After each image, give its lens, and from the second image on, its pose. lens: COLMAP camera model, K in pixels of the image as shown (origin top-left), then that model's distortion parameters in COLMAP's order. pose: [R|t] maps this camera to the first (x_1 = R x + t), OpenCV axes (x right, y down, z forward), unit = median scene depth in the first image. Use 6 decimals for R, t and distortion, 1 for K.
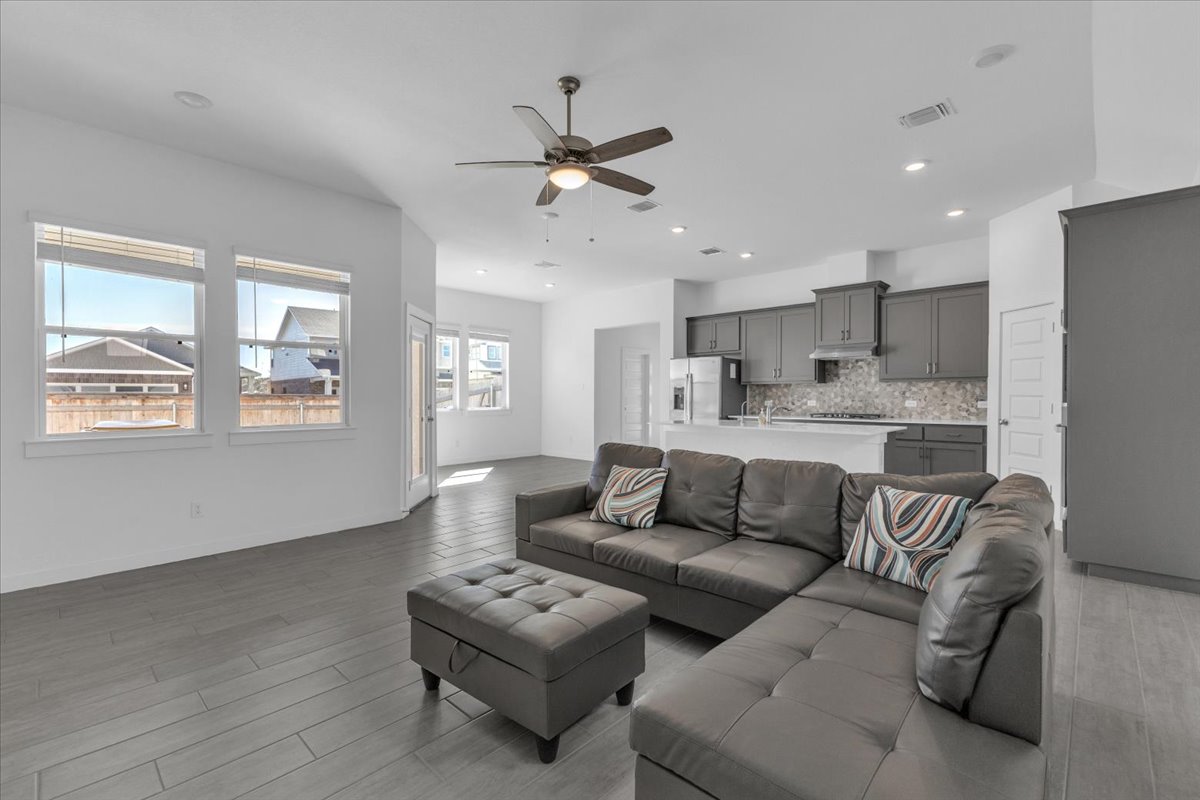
lens RADIAL K [[523.2, 0, 600.0], [0, 523.2, 400.0], [0, 0, 1]] dist [0.010312, -0.000138]
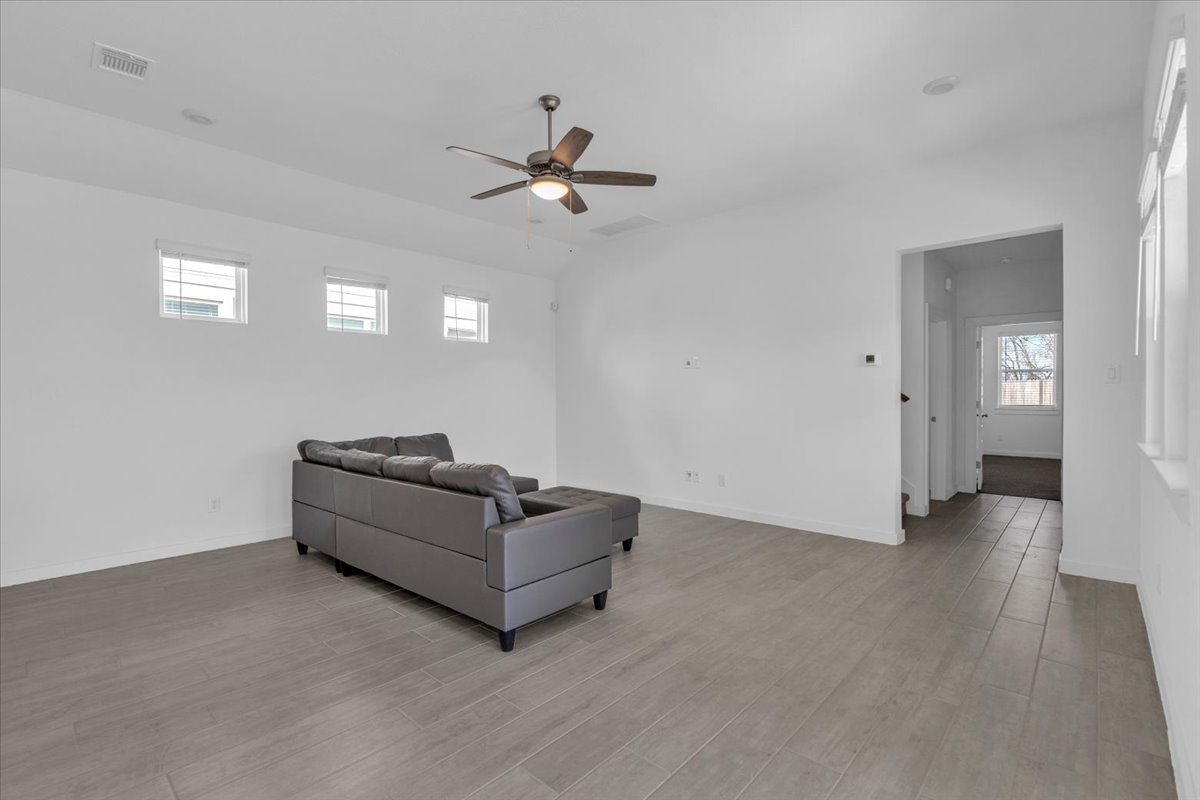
lens RADIAL K [[548.3, 0, 600.0], [0, 548.3, 400.0], [0, 0, 1]] dist [-0.000930, -0.000160]
pose [[-0.999650, 0.001637, -0.026411, -0.053435], [0.001189, 0.999855, 0.016967, -0.009879], [0.026435, 0.016930, -0.999507, 0.972956]]
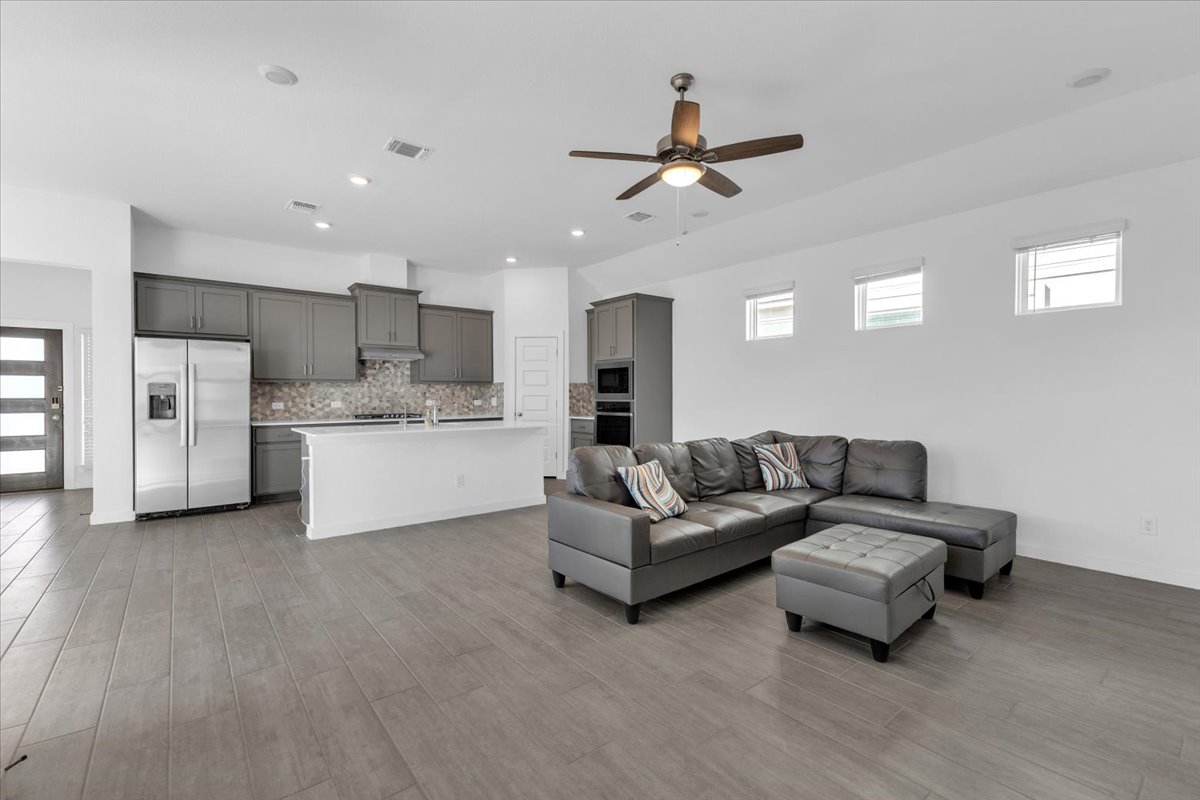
lens RADIAL K [[523.2, 0, 600.0], [0, 523.2, 400.0], [0, 0, 1]] dist [0.010312, -0.000138]
pose [[0.137152, -0.010208, 0.990497, -0.487597], [0.011594, 0.999895, 0.008700, -0.004978], [-0.990482, 0.010290, 0.137255, 0.467494]]
